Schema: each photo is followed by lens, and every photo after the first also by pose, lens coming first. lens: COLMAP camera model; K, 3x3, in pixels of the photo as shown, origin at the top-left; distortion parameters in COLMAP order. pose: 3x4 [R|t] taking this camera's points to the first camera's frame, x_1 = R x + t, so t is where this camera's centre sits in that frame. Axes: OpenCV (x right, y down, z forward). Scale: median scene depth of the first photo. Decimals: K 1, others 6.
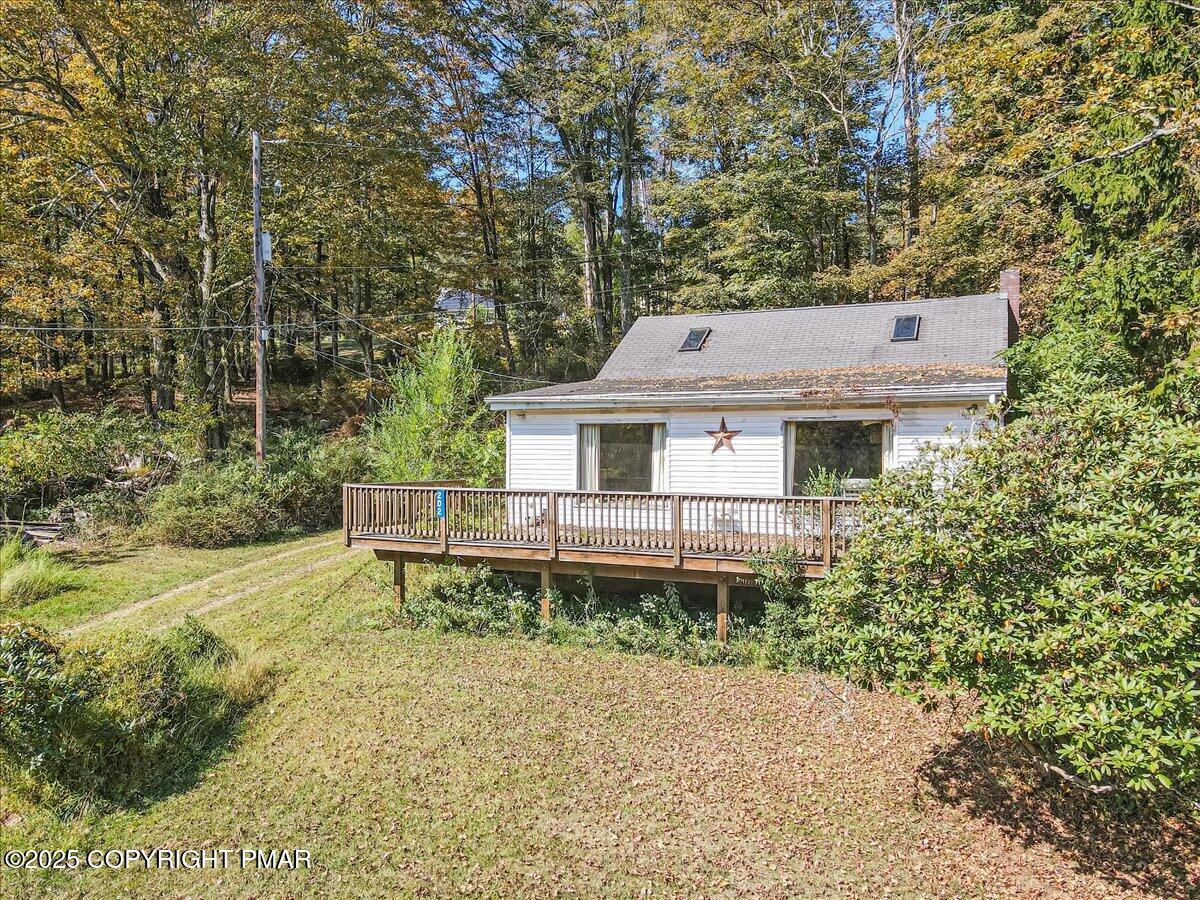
lens RADIAL K [[881.1, 0, 595.7], [0, 881.1, 443.3], [0, 0, 1]] dist [0.001523, 0.015988]
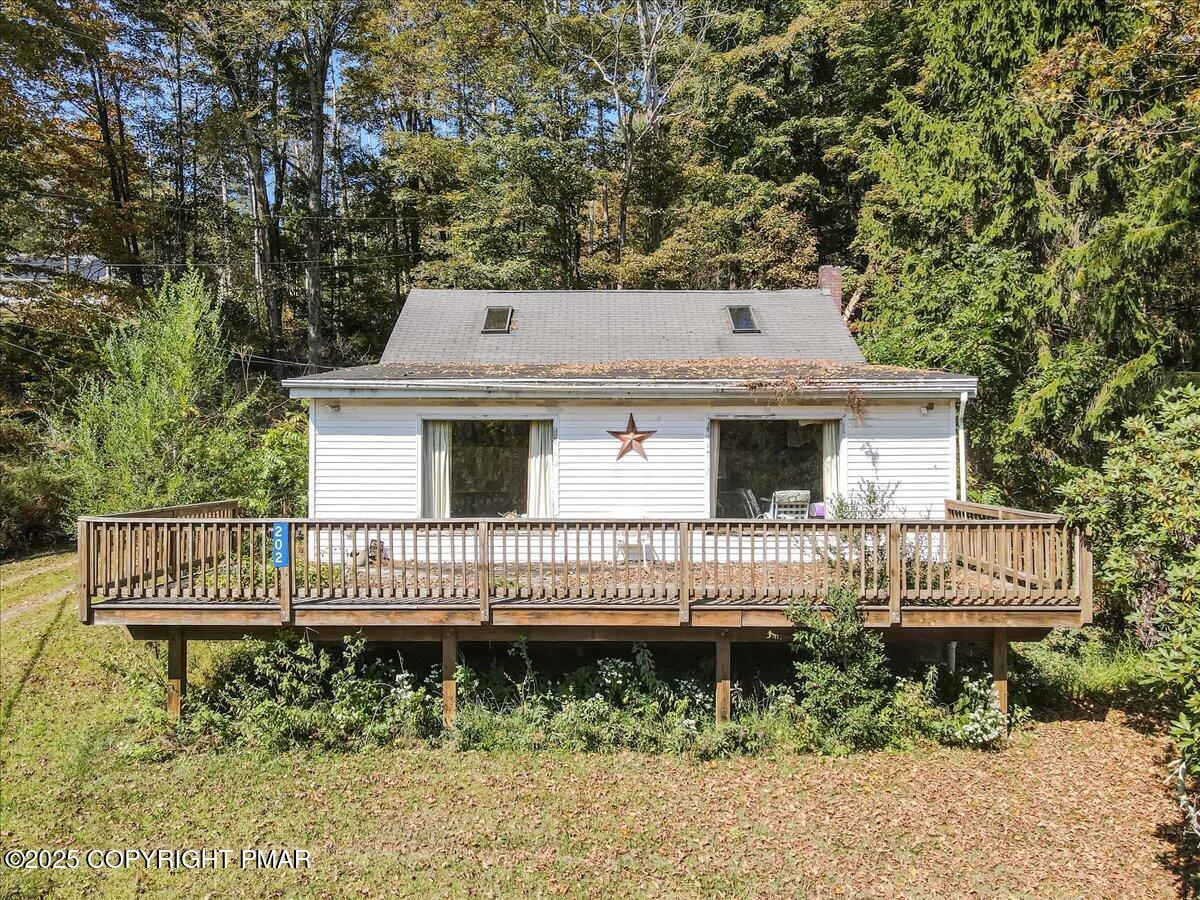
lens RADIAL K [[881.1, 0, 596.0], [0, 881.1, 447.7], [0, 0, 1]] dist [0.001523, 0.015988]
pose [[0.906725, 0.000368, 0.421722, -0.231275], [-0.001722, 0.999995, 0.002830, -0.001919], [-0.421719, -0.003292, 0.906721, 0.340133]]
